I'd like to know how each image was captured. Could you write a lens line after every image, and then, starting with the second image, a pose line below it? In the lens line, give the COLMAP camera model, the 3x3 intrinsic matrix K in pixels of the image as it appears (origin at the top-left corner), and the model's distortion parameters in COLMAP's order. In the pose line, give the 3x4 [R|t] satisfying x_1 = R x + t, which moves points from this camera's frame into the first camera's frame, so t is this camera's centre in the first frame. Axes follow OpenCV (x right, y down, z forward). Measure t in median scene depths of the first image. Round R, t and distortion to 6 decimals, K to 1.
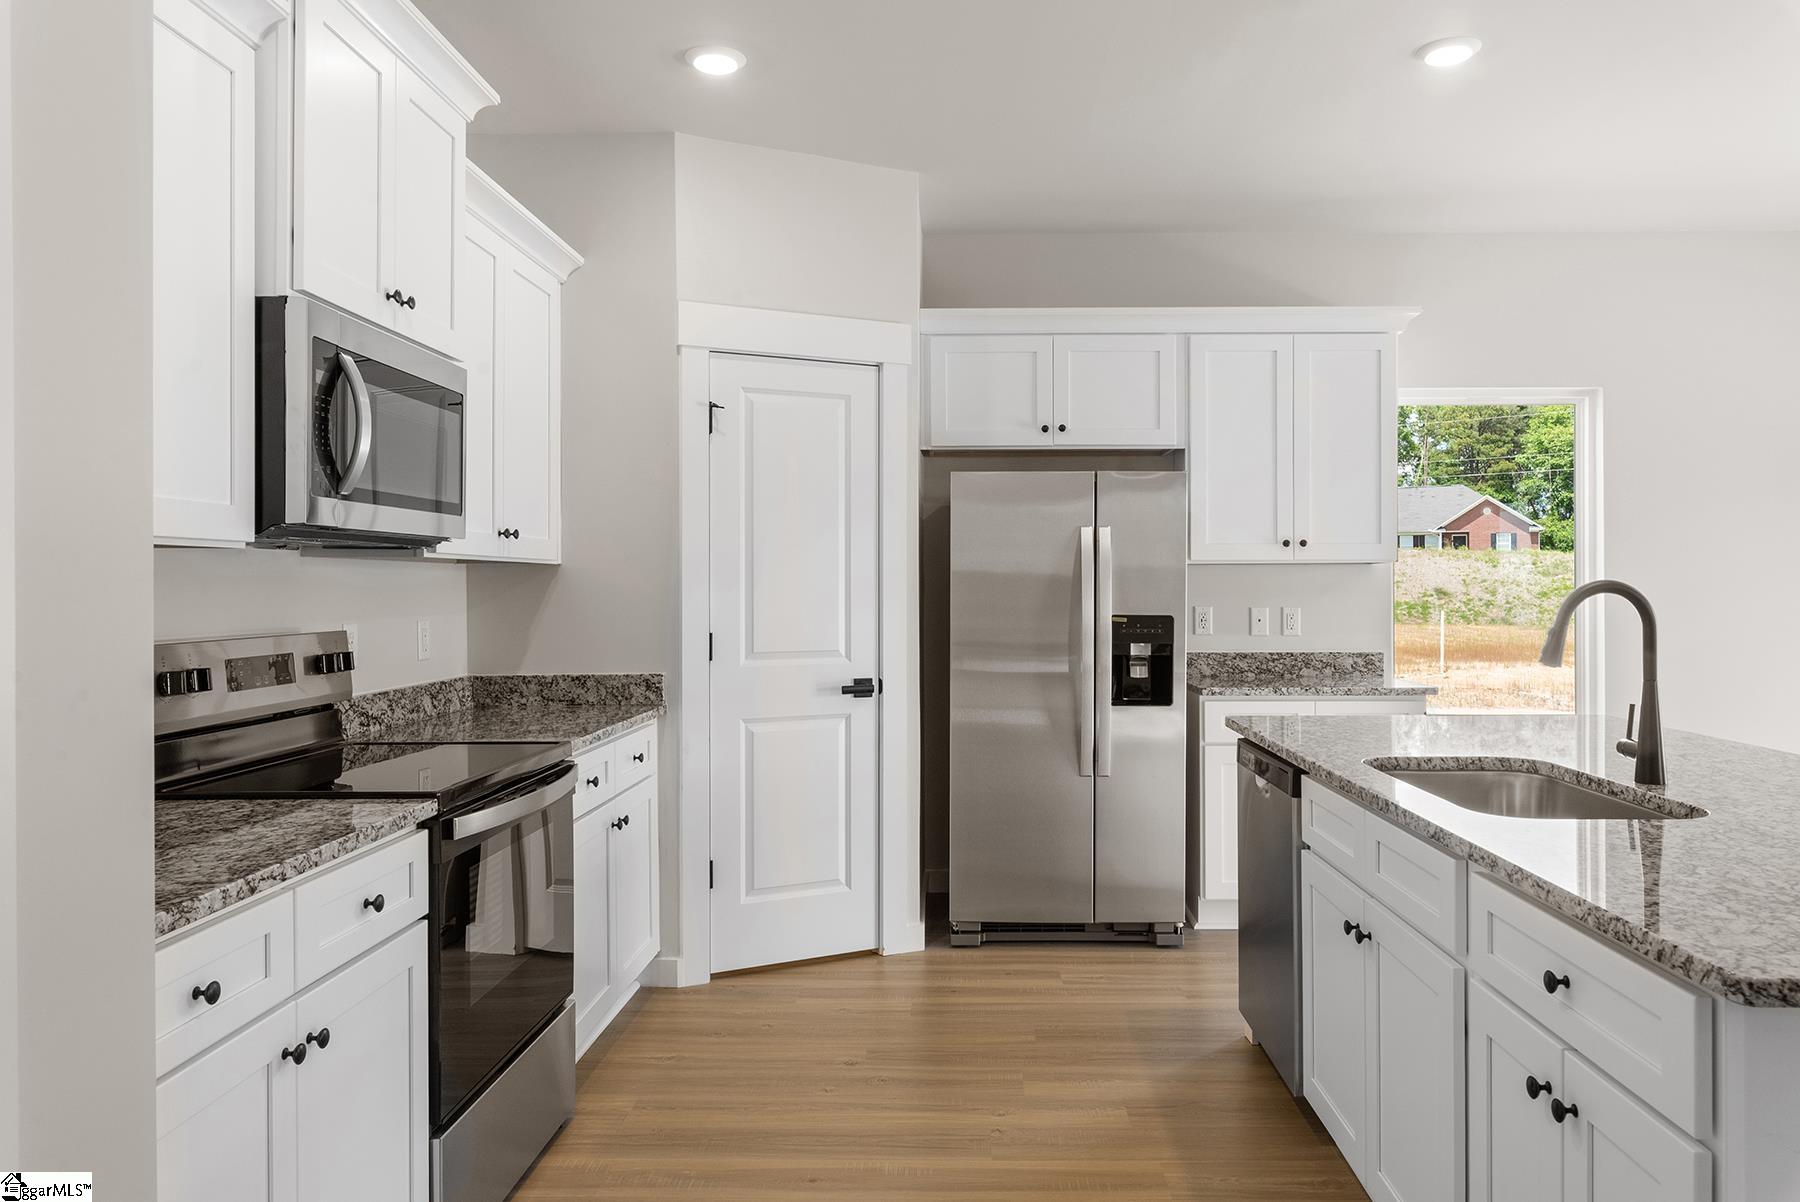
lens RADIAL K [[1246.6, 0, 924.8], [0, 1246.6, 589.2], [0, 0, 1]] dist [0.012476, -0.014118]
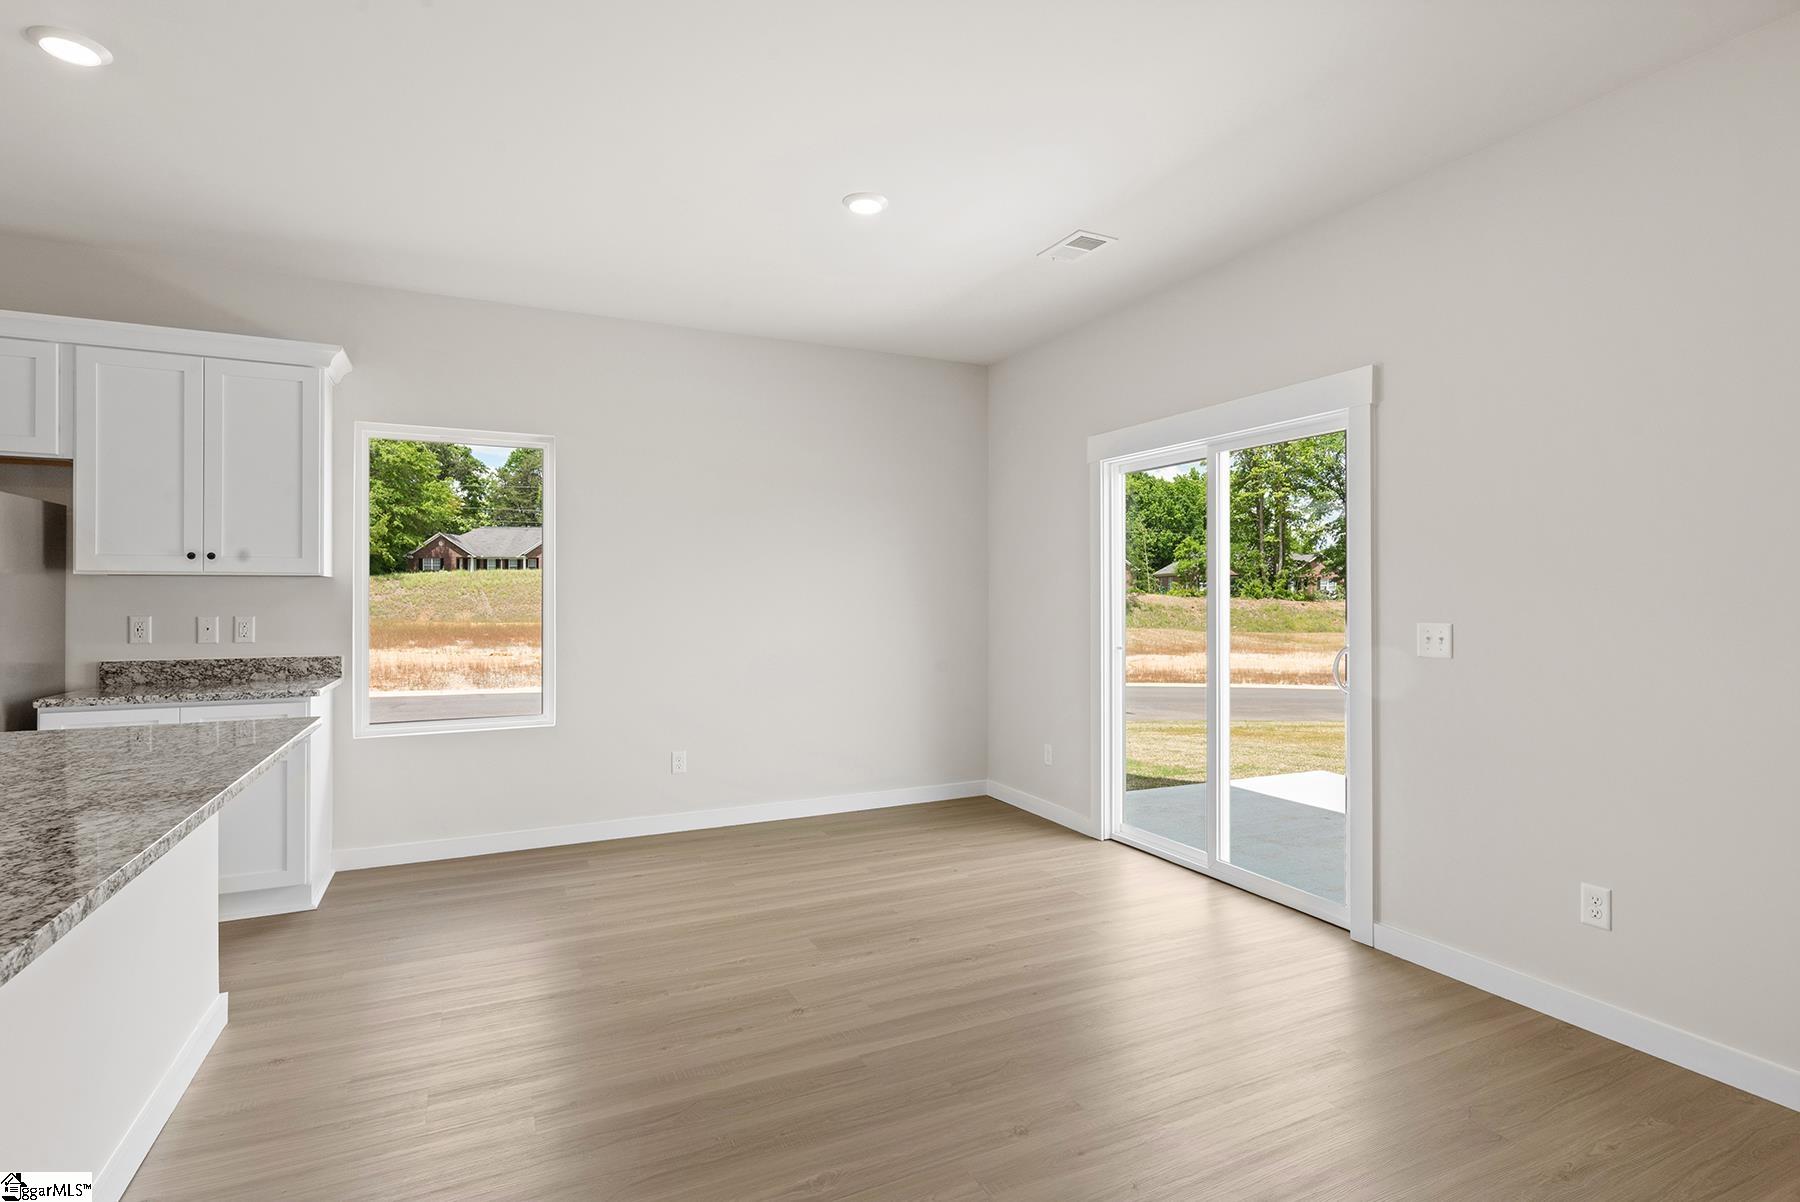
lens RADIAL K [[869.0, 0, 910.9], [0, 869.0, 596.3], [0, 0, 1]] dist [0.001537, -0.001515]
pose [[0.893015, 0.001871, 0.450024, 0.557262], [-0.000508, 0.999995, -0.003149, -0.000915], [-0.450028, 0.002584, 0.893011, 0.085338]]
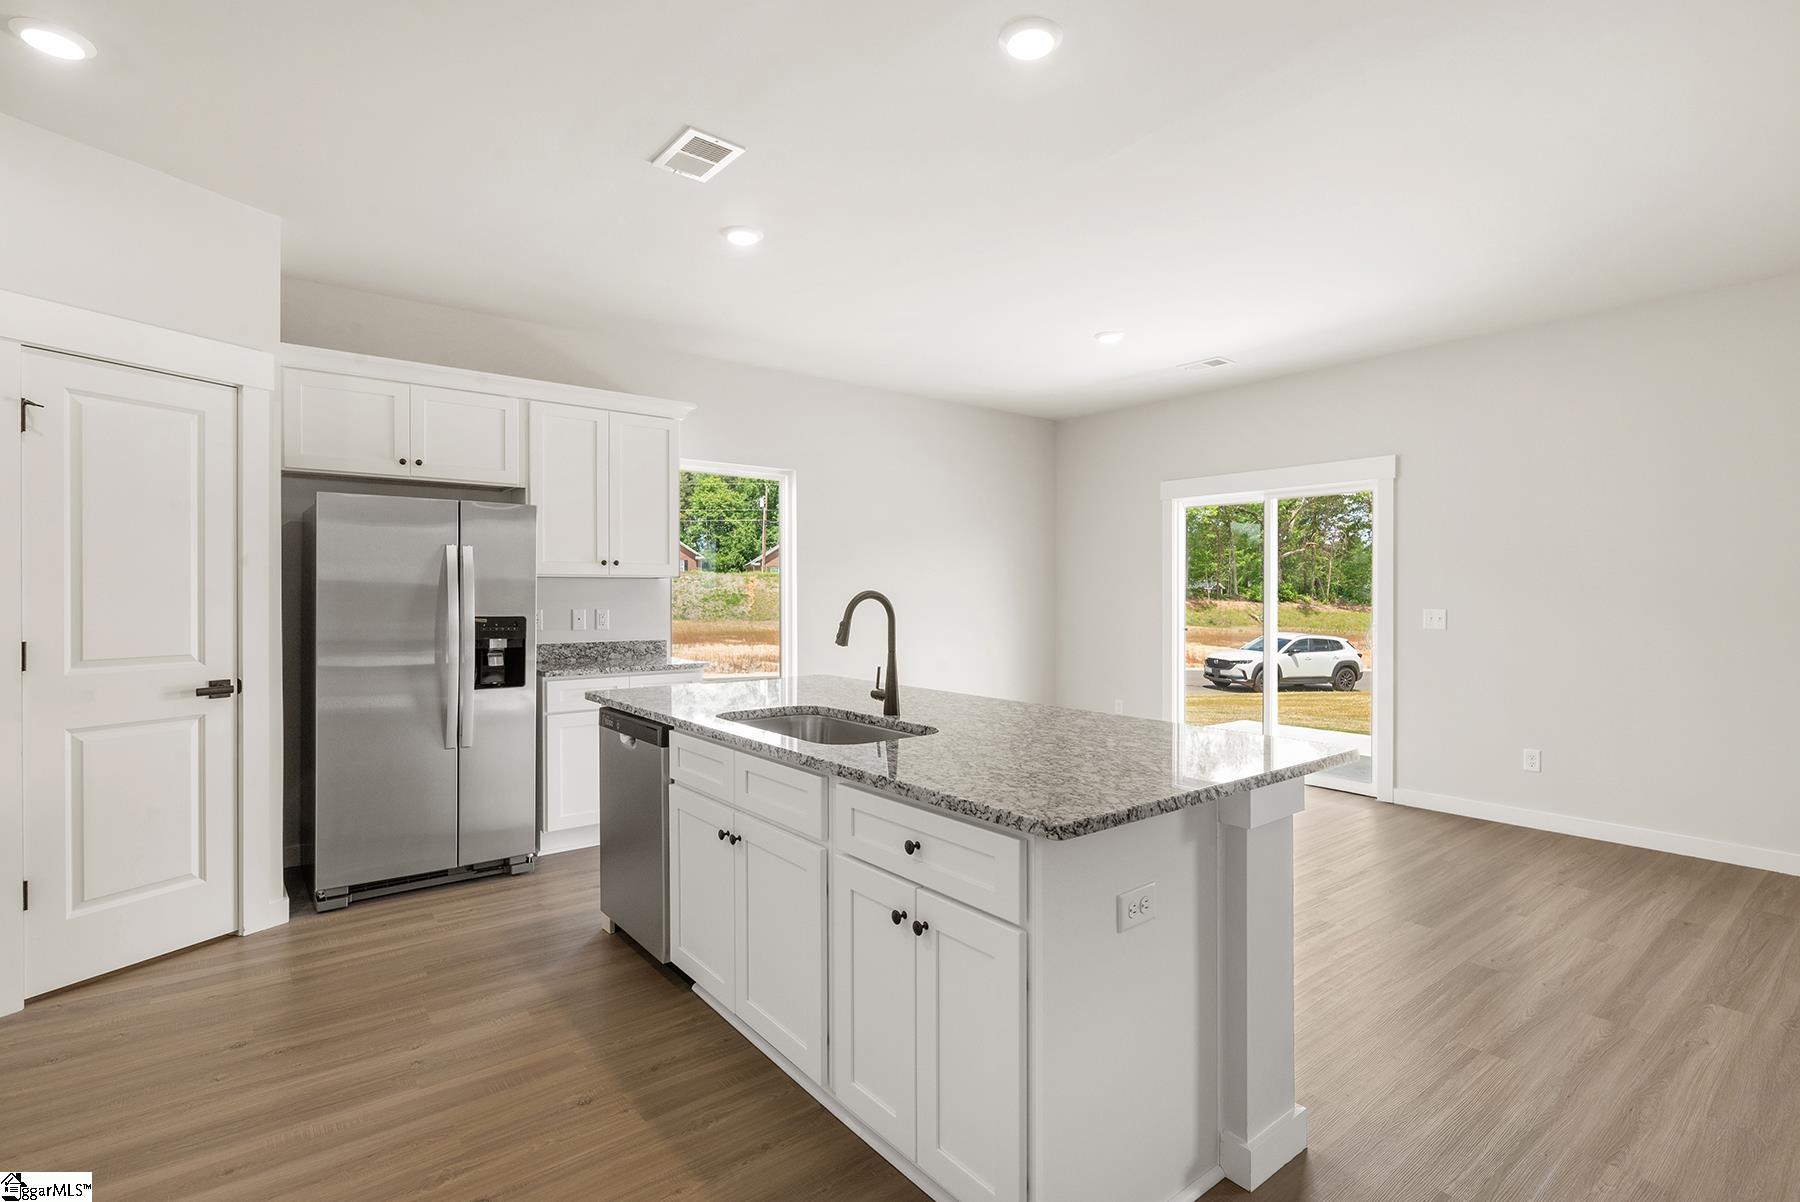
lens RADIAL K [[869.0, 0, 898.2], [0, 869.0, 596.8], [0, 0, 1]] dist [0.001537, -0.001515]
pose [[0.773042, -0.000208, 0.634355, -0.073624], [-0.000306, 1.000000, 0.000701, 0.000025], [-0.634355, -0.000736, 0.773041, 0.062325]]
